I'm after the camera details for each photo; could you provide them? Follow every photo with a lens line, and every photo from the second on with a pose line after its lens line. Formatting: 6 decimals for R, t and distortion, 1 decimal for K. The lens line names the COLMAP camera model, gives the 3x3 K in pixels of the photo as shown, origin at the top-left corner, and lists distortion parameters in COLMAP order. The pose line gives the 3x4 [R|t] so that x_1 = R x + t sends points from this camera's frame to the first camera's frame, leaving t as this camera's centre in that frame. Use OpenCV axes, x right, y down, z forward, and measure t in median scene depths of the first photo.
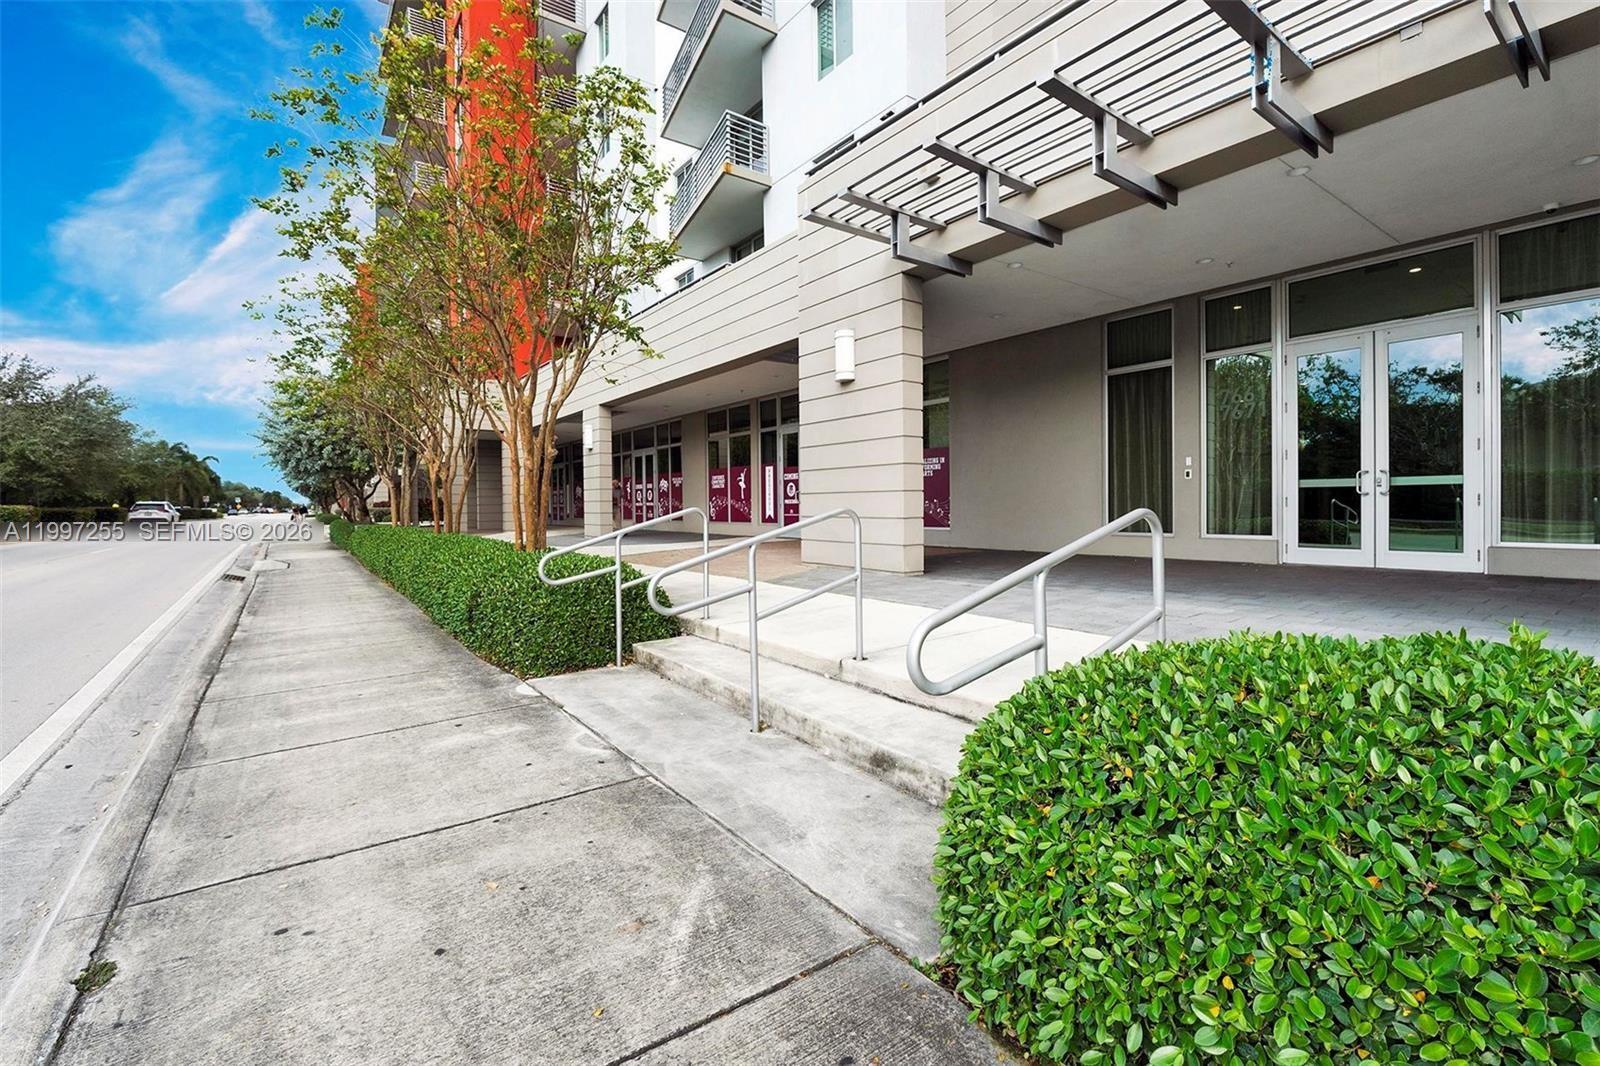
lens RADIAL K [[699.5, 0, 794.3], [0, 699.5, 511.5], [0, 0, 1]] dist [-0.028269, 0.000032]
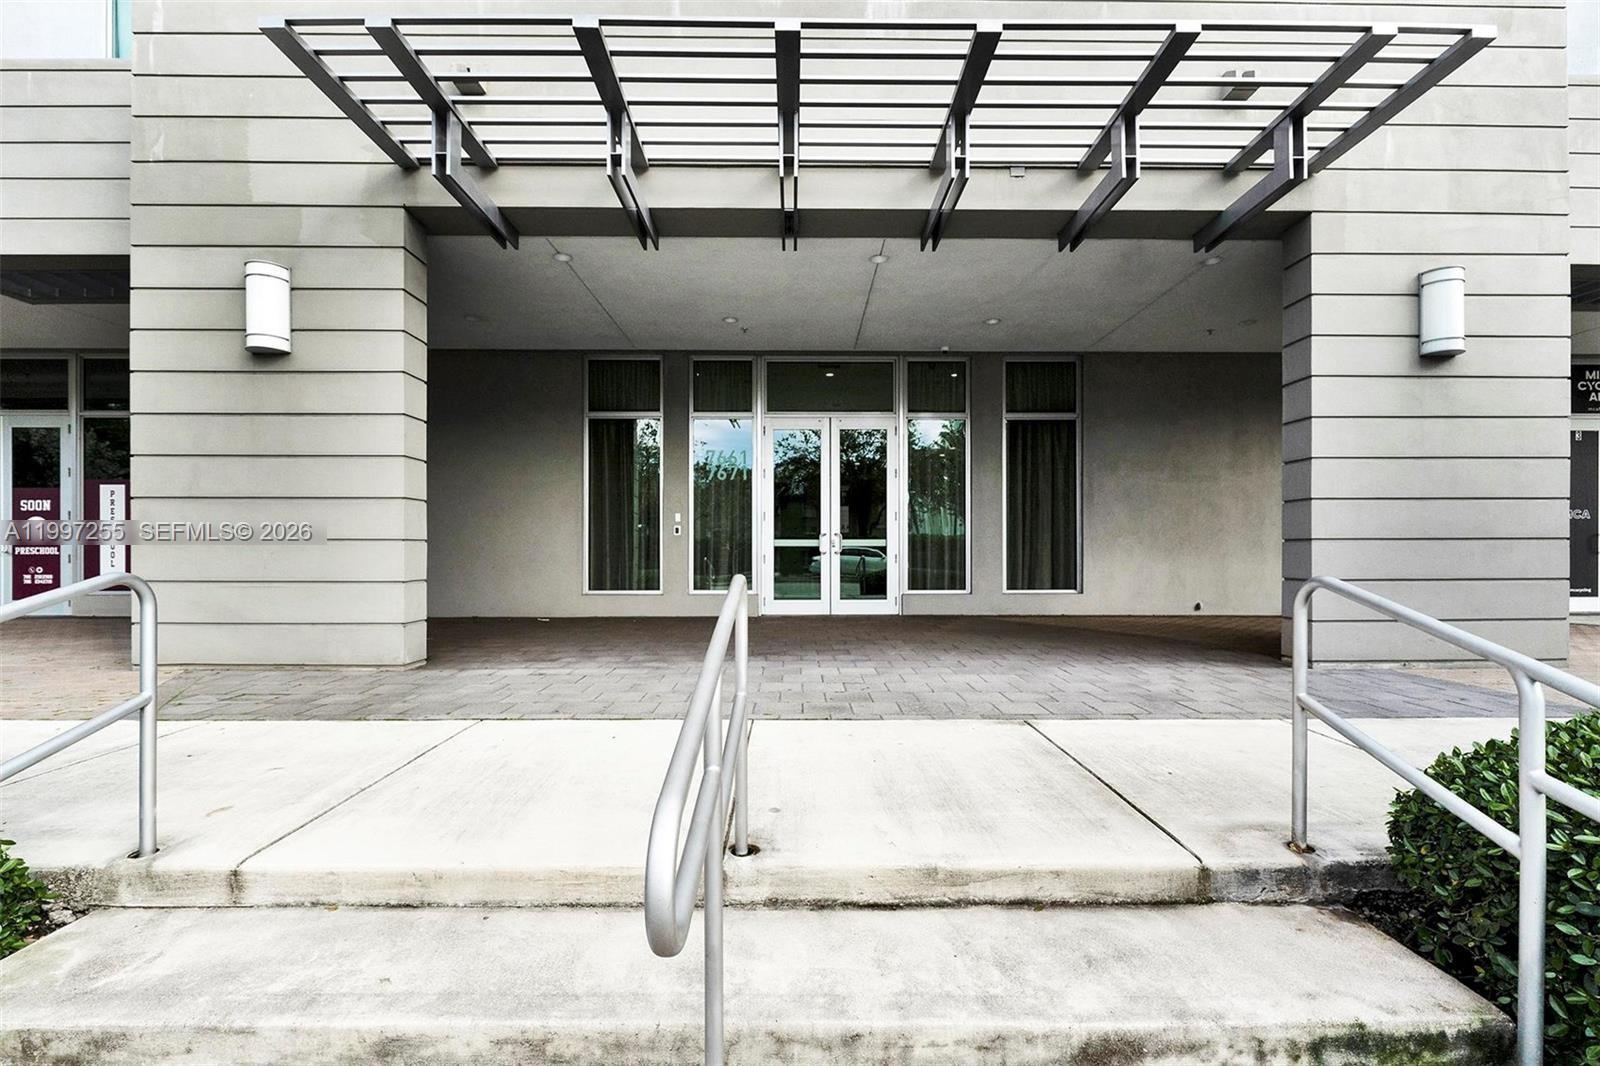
lens RADIAL K [[697.2, 0, 808.1], [0, 697.2, 554.2], [0, 0, 1]] dist [0.047048, -0.033241]
pose [[0.571510, 0.007256, 0.820563, -0.195948], [-0.000263, 0.999962, -0.008658, -0.014099], [-0.820595, 0.004732, 0.571491, 0.356264]]
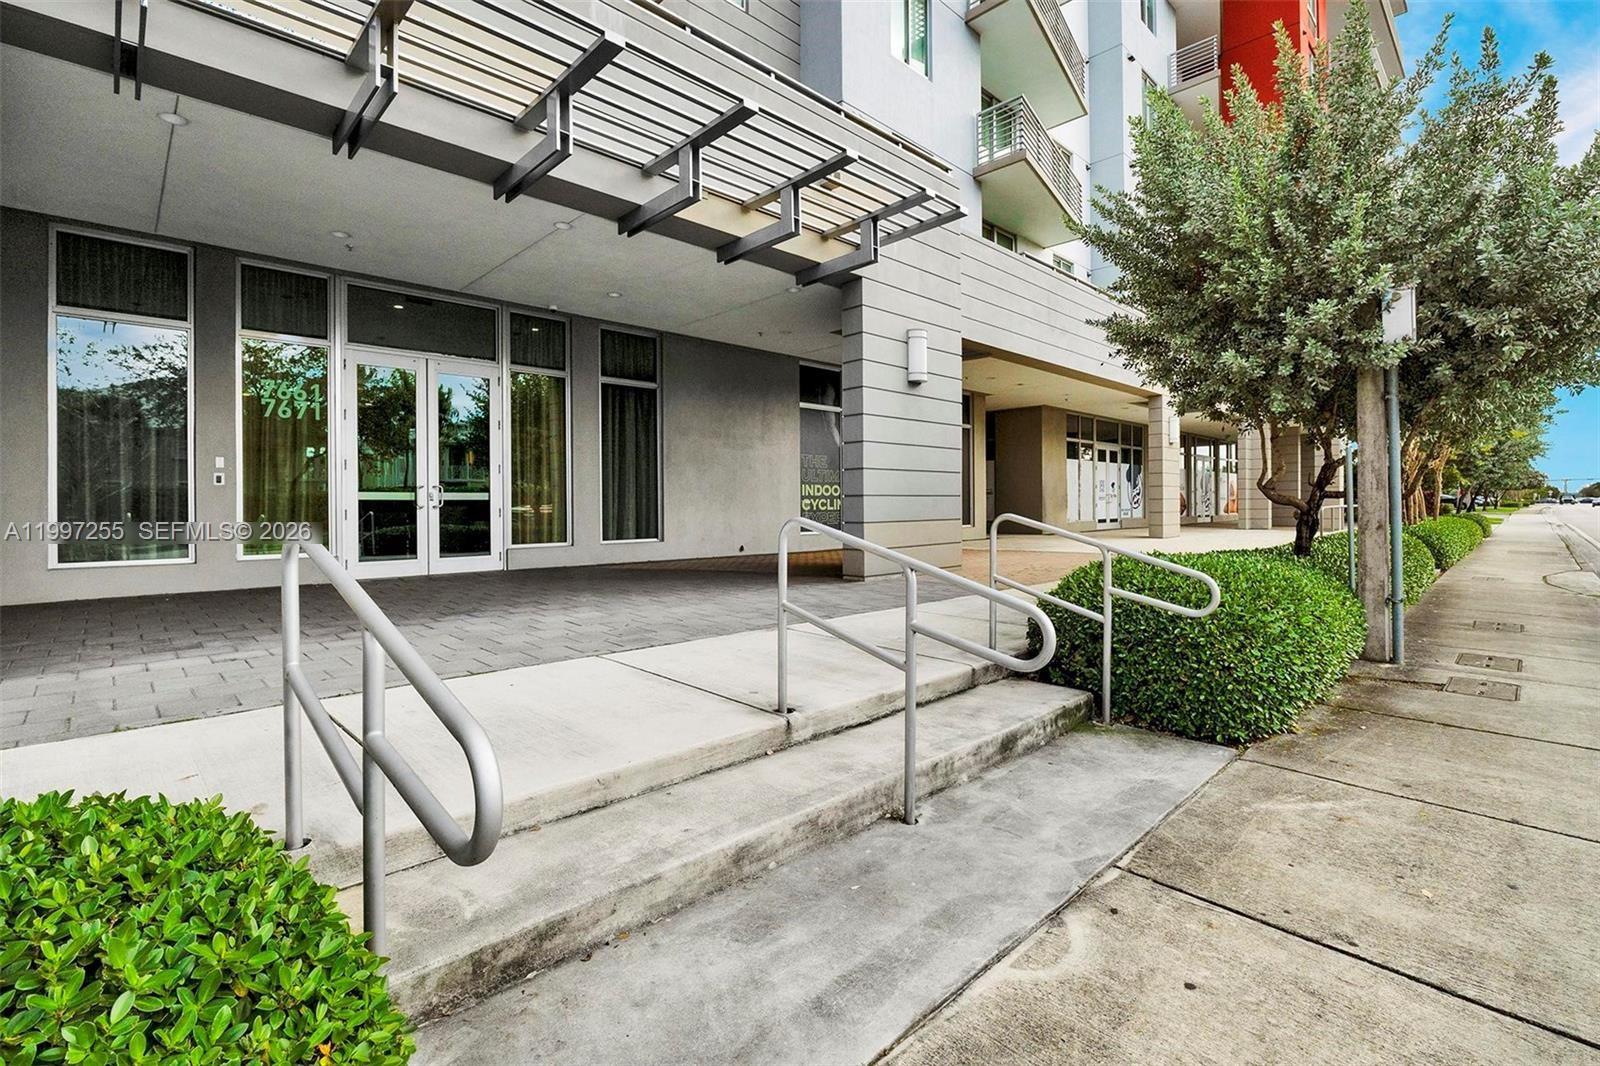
lens RADIAL K [[719.8, 0, 802.3], [0, 719.8, 498.7], [0, 0, 1]] dist [-0.018275, 0.000434]
pose [[-0.142416, 0.022732, 0.989546, -0.401840], [0.014924, 0.999672, -0.020816, -0.006449], [-0.989694, 0.011803, -0.142709, 0.613422]]
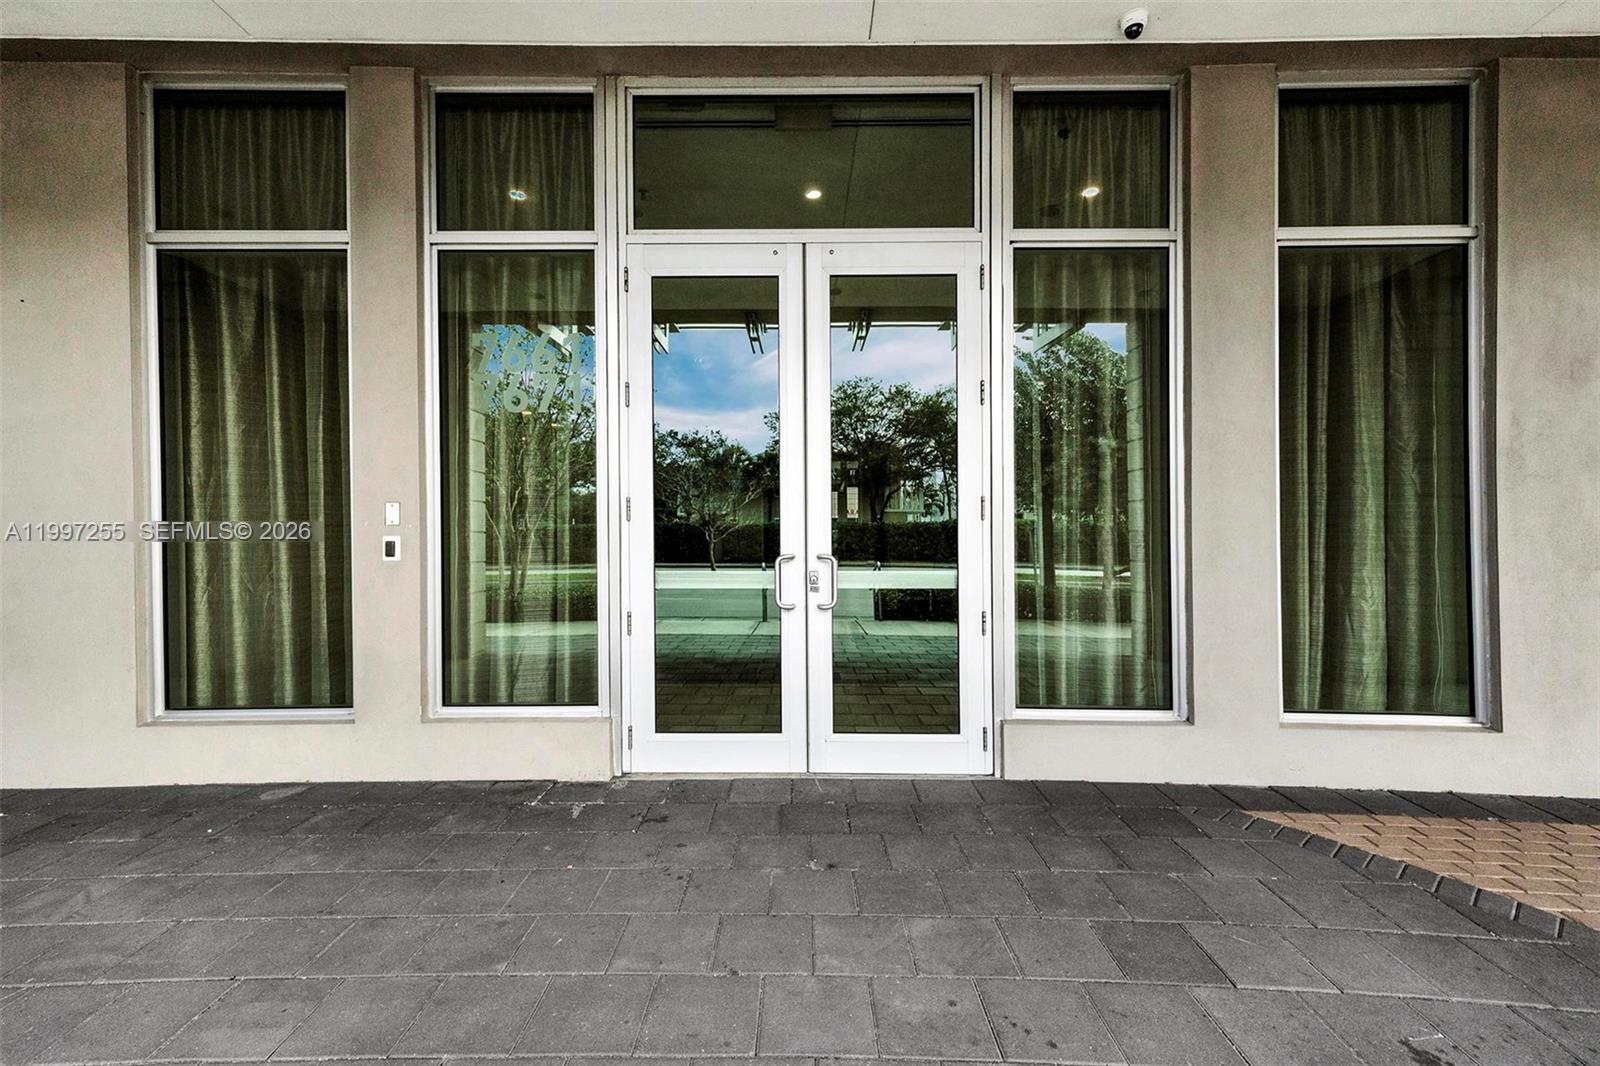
lens RADIAL K [[697.2, 0, 808.1], [0, 697.2, 554.2], [0, 0, 1]] dist [0.047048, -0.033241]
pose [[0.578338, -0.004837, 0.815783, 0.511215], [-0.000609, 0.999980, 0.006360, -0.068643], [-0.815797, -0.004175, 0.578323, 0.790847]]
